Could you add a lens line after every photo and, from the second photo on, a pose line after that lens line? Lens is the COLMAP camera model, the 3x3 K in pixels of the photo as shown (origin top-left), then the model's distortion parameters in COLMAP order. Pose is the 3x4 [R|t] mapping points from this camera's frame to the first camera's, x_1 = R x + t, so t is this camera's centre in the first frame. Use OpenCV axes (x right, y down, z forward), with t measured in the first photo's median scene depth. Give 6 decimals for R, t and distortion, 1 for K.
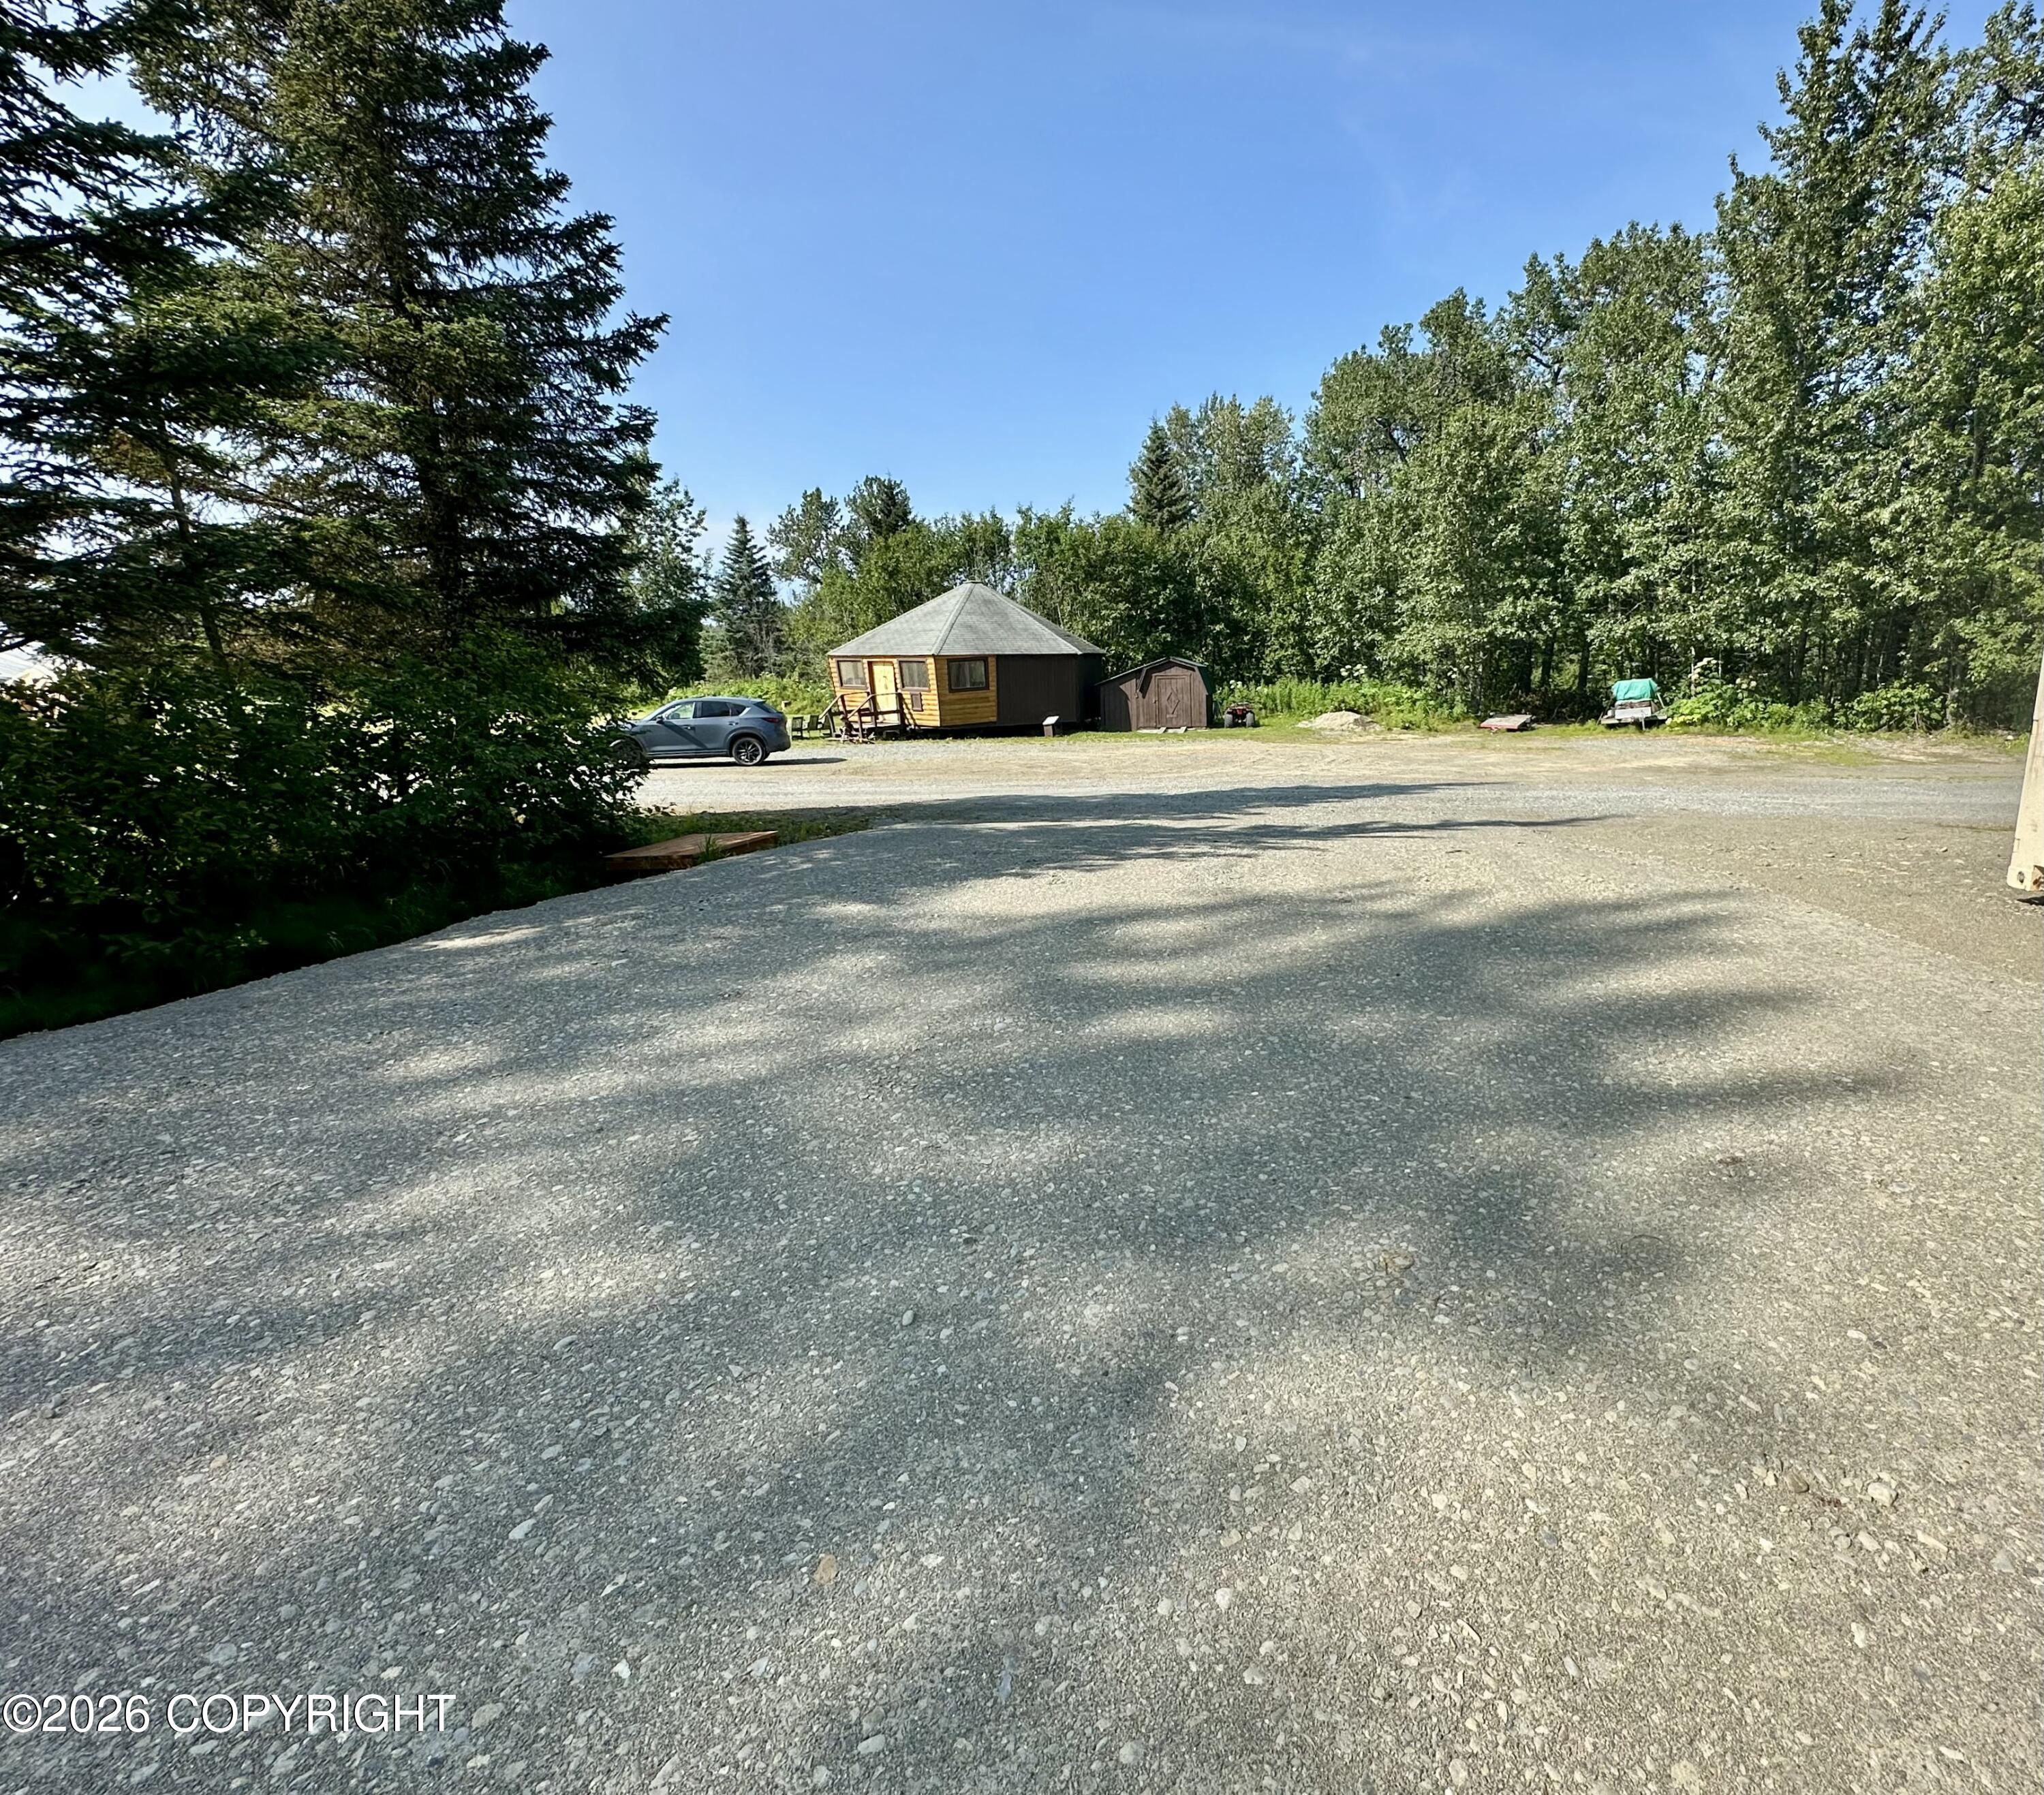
lens RADIAL K [[1015.3, 0, 1184.8], [0, 1015.3, 903.7], [0, 0, 1]] dist [0.001088, 0.000327]
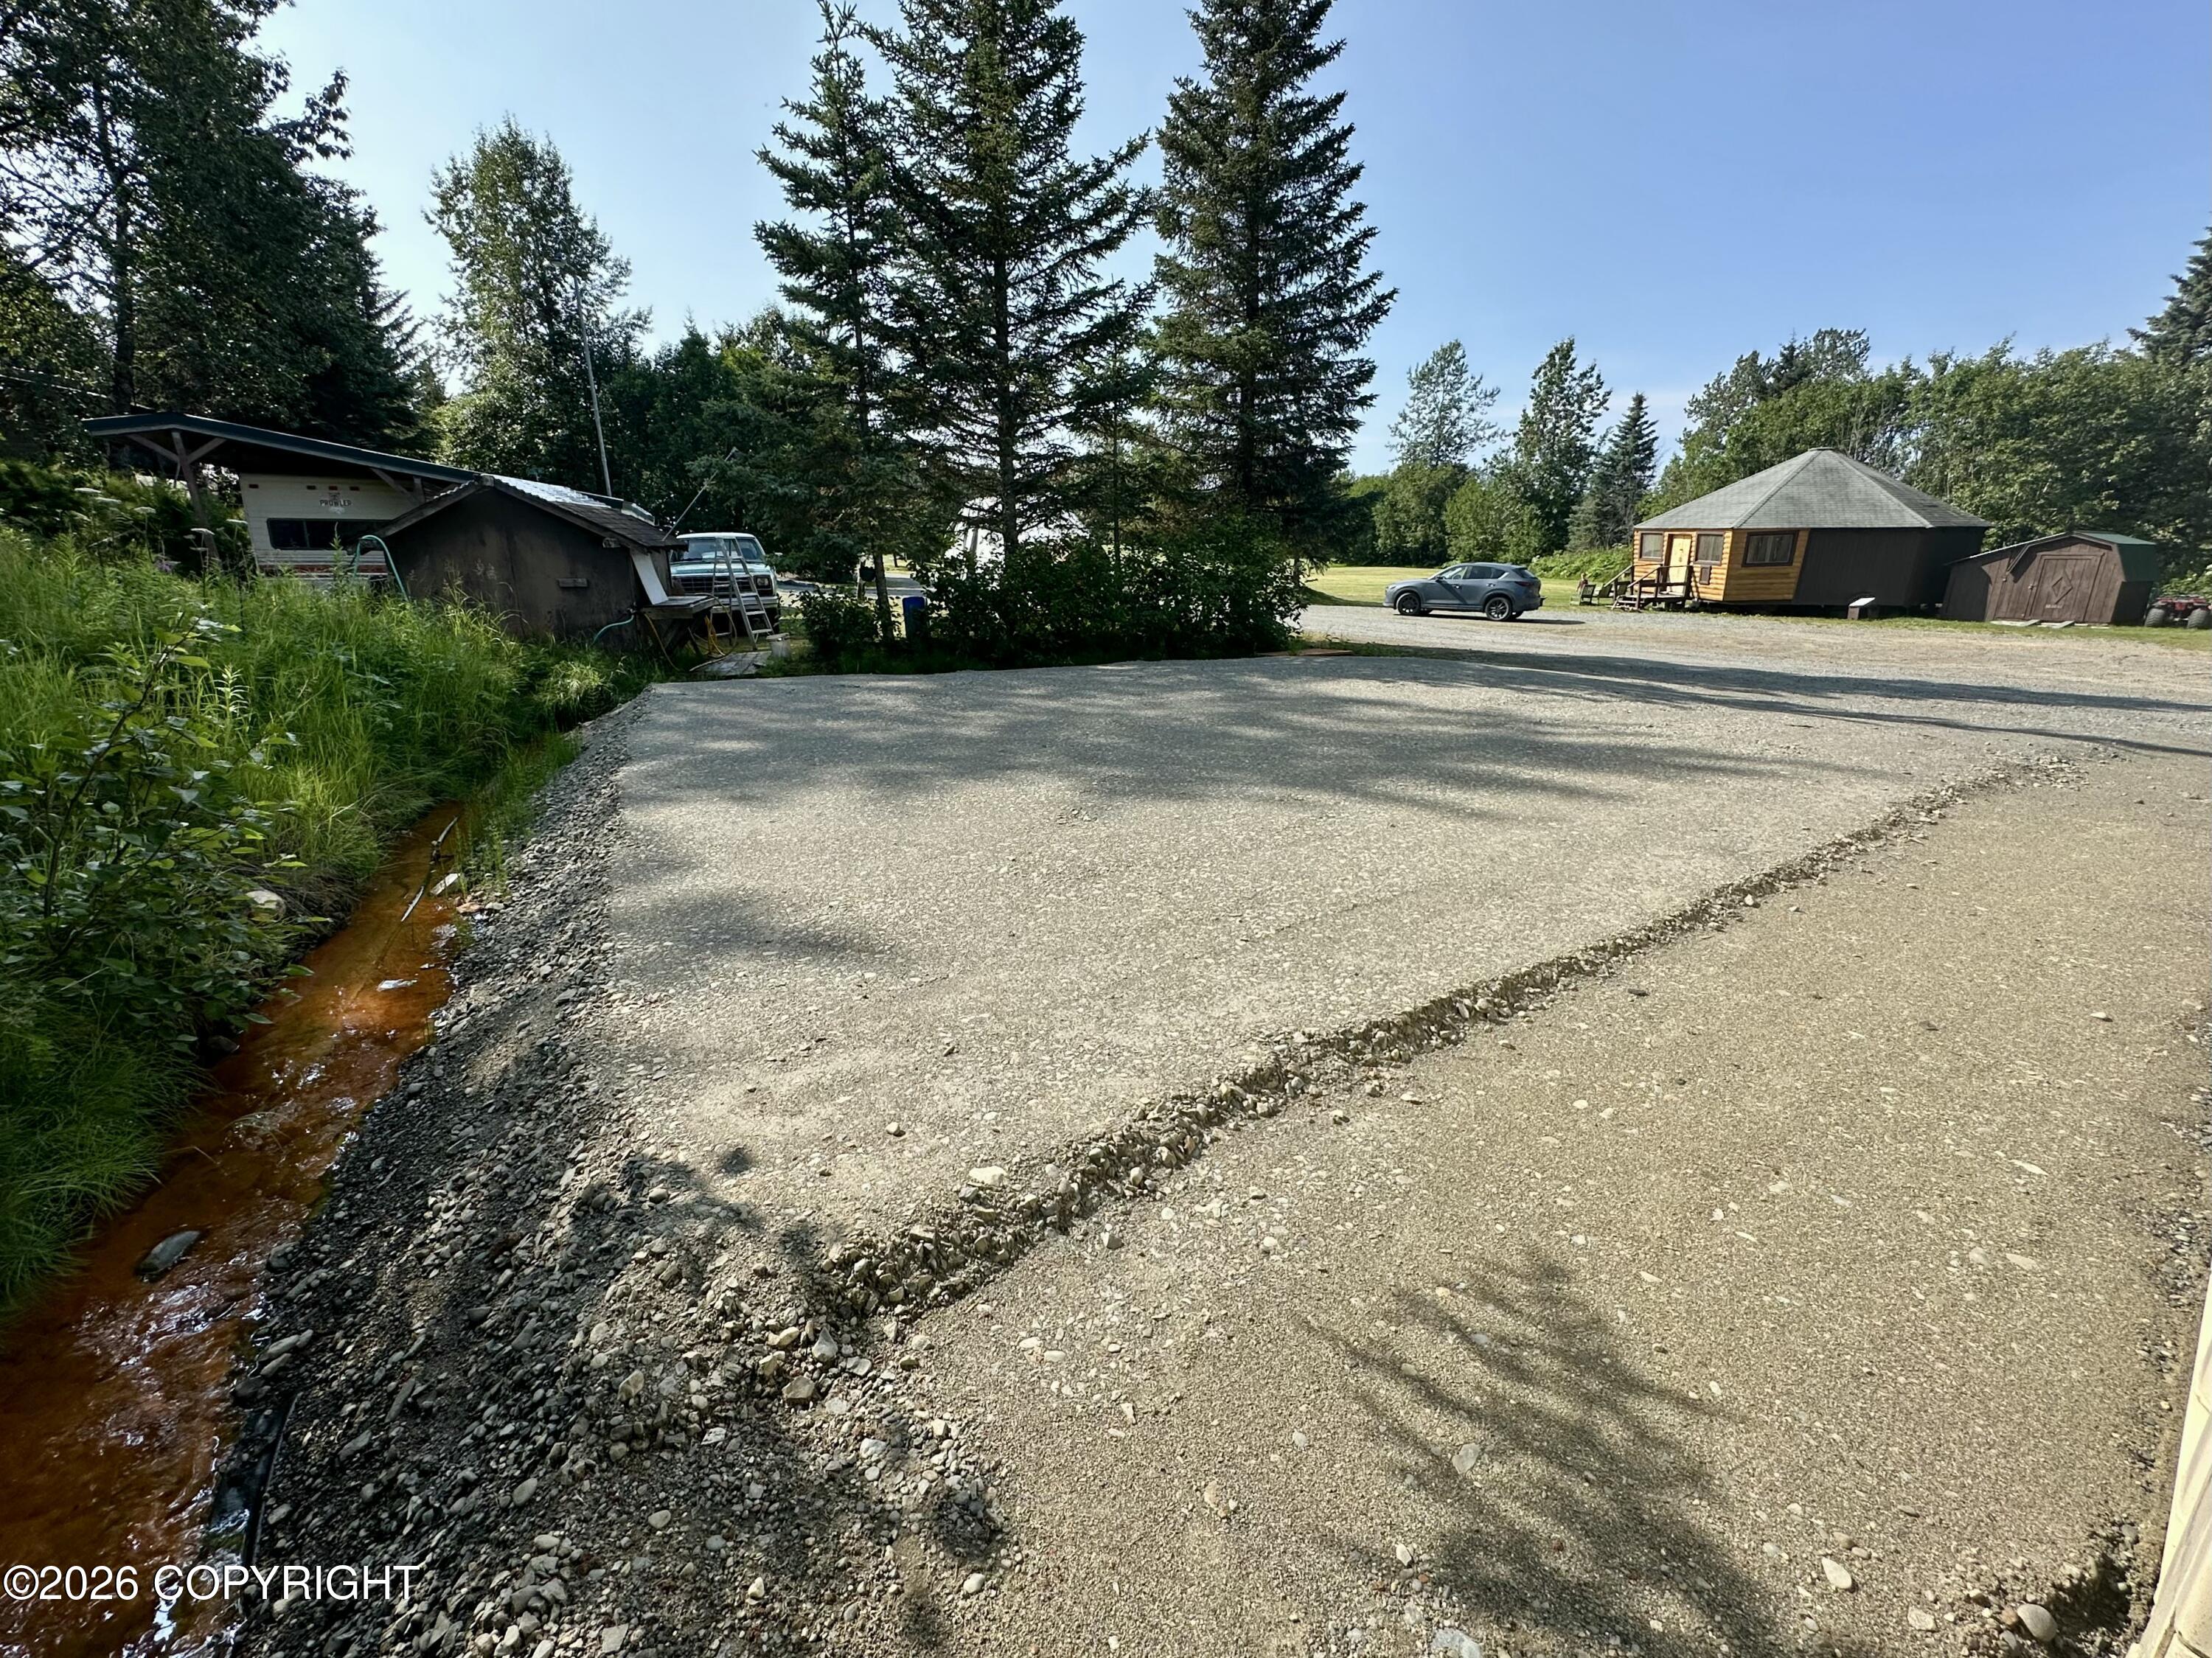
lens RADIAL K [[927.0, 0, 1117.8], [0, 927.0, 832.4], [0, 0, 1]] dist [-0.001583, 0.000030]
pose [[0.606392, 0.250011, -0.754840, 0.141828], [-0.189587, 0.967367, 0.168100, 0.006391], [0.772234, 0.041174, 0.634002, -0.034021]]
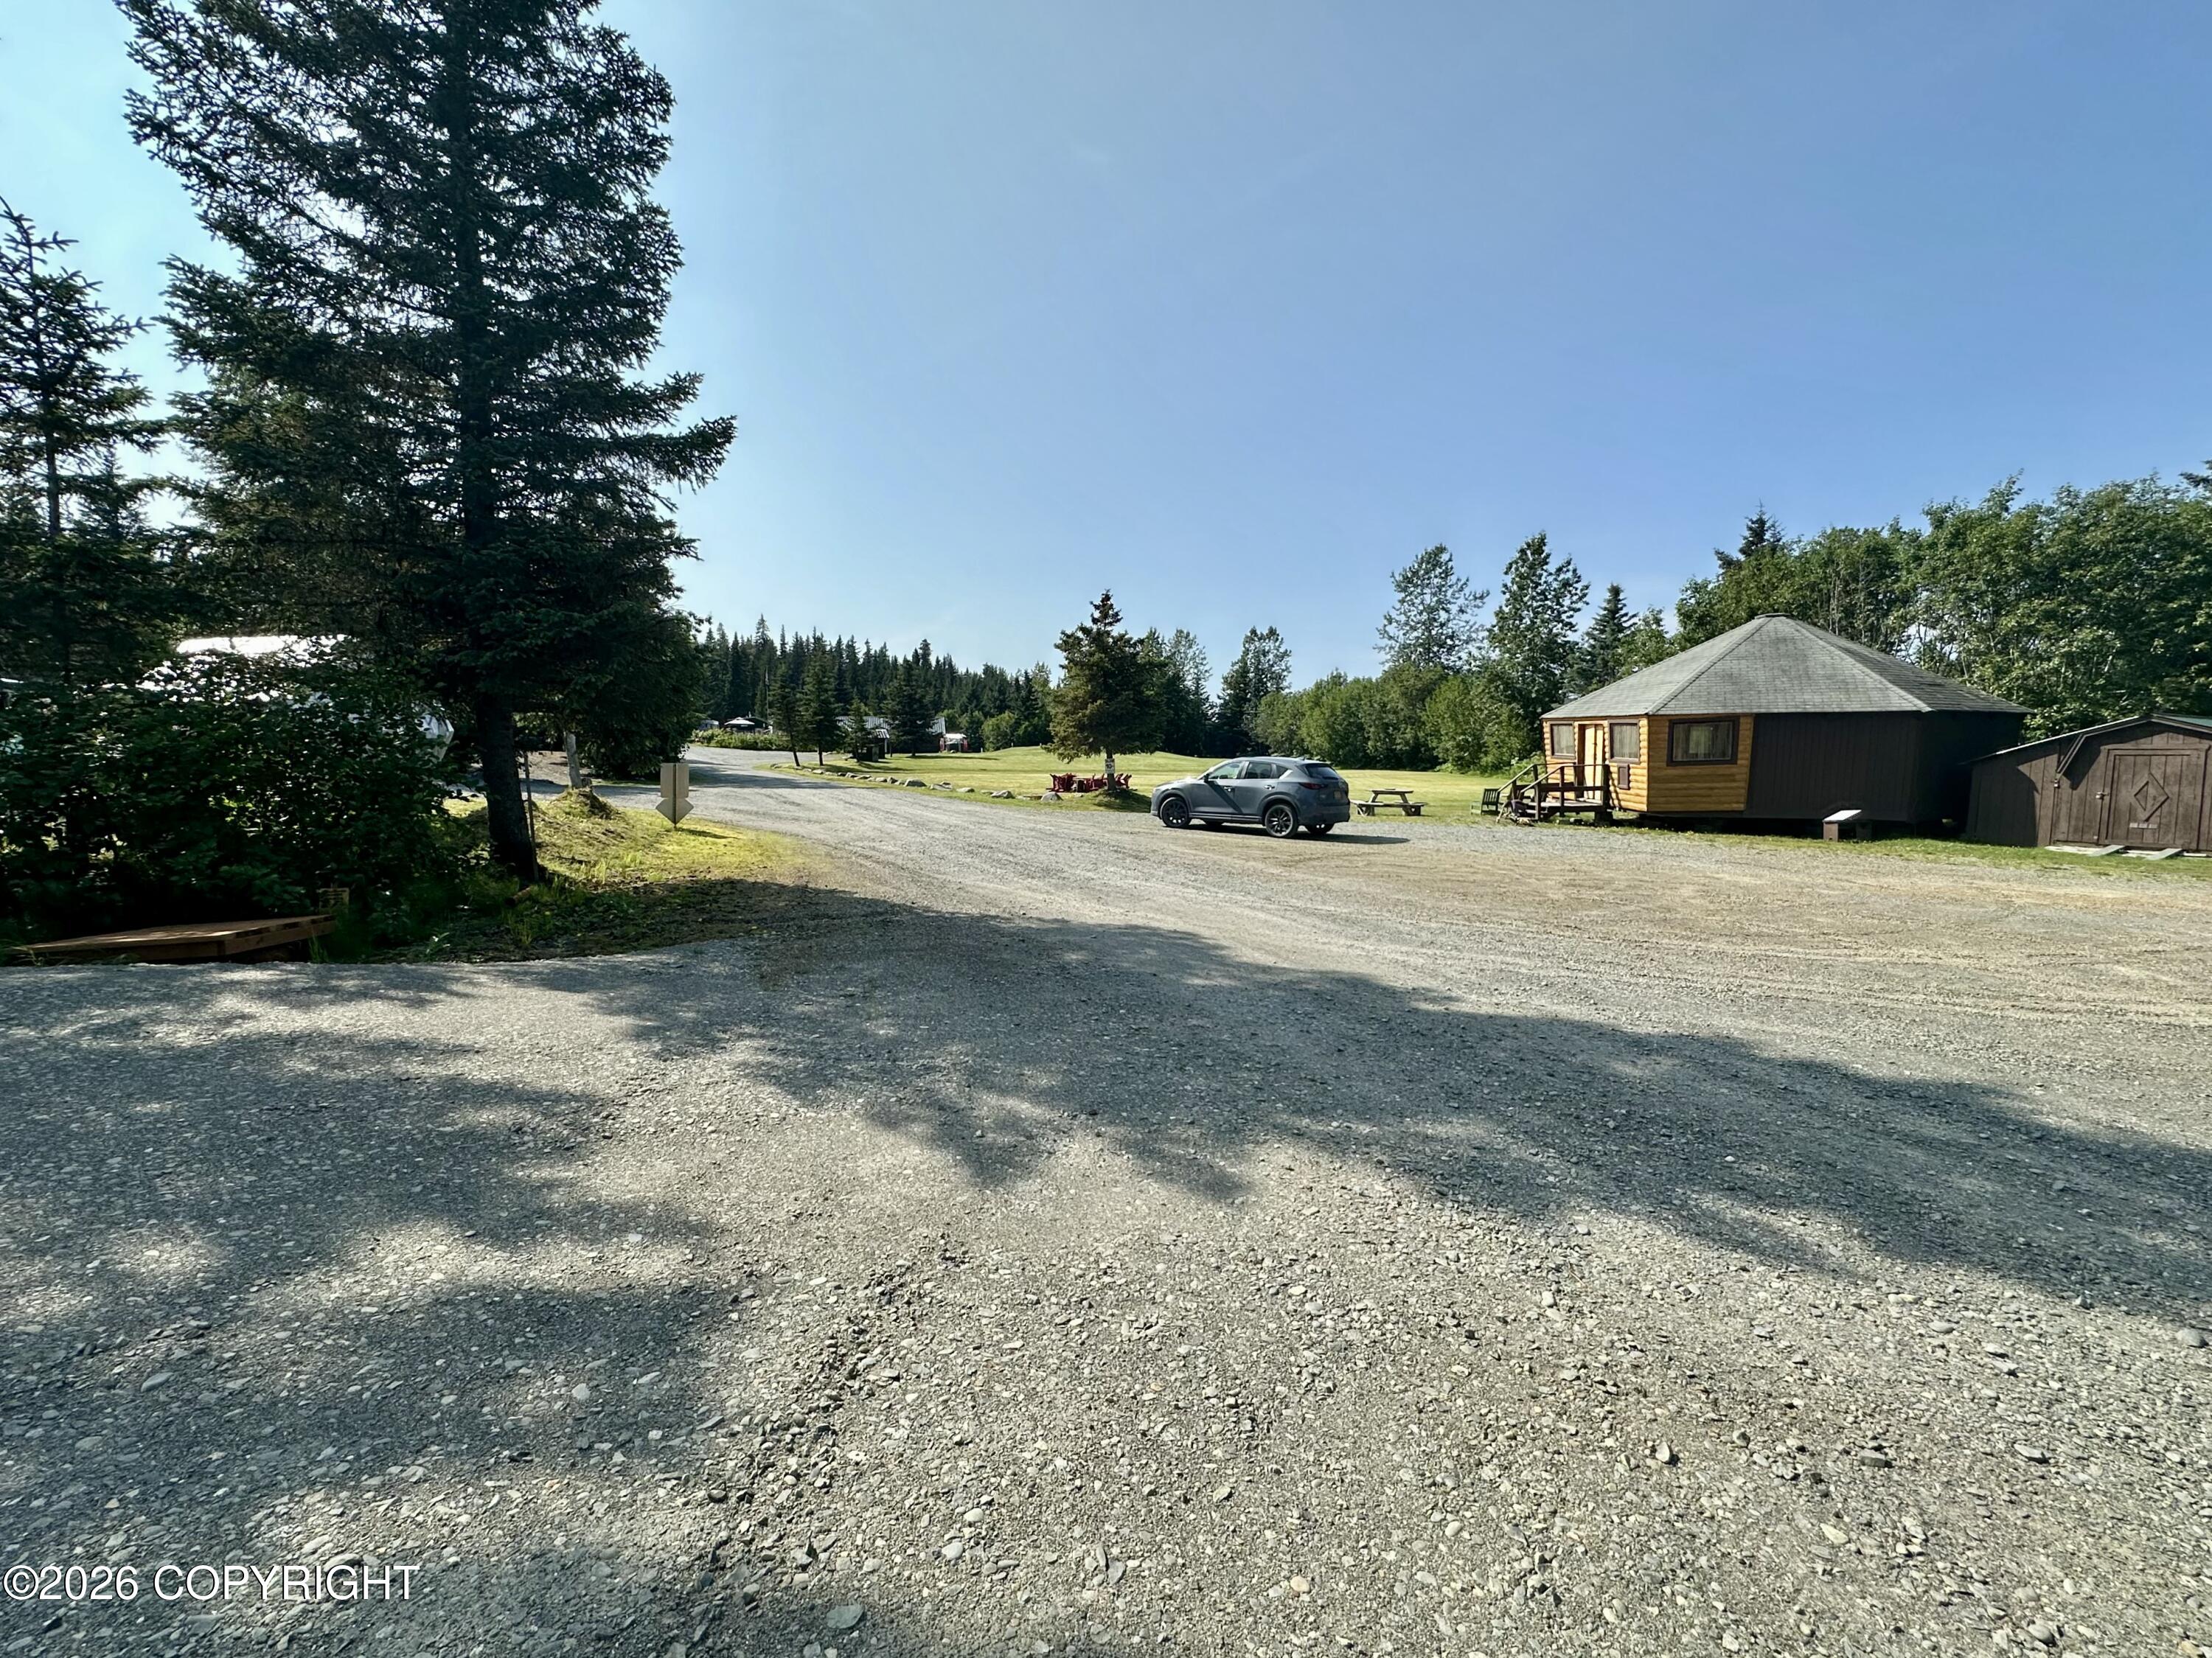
lens RADIAL K [[927.0, 0, 1117.8], [0, 927.0, 832.4], [0, 0, 1]] dist [-0.001583, 0.000030]
pose [[0.545100, 0.092400, -0.833263, 0.099878], [-0.204280, 0.978590, -0.025120, -0.065286], [0.813102, 0.183912, 0.552305, 0.326225]]
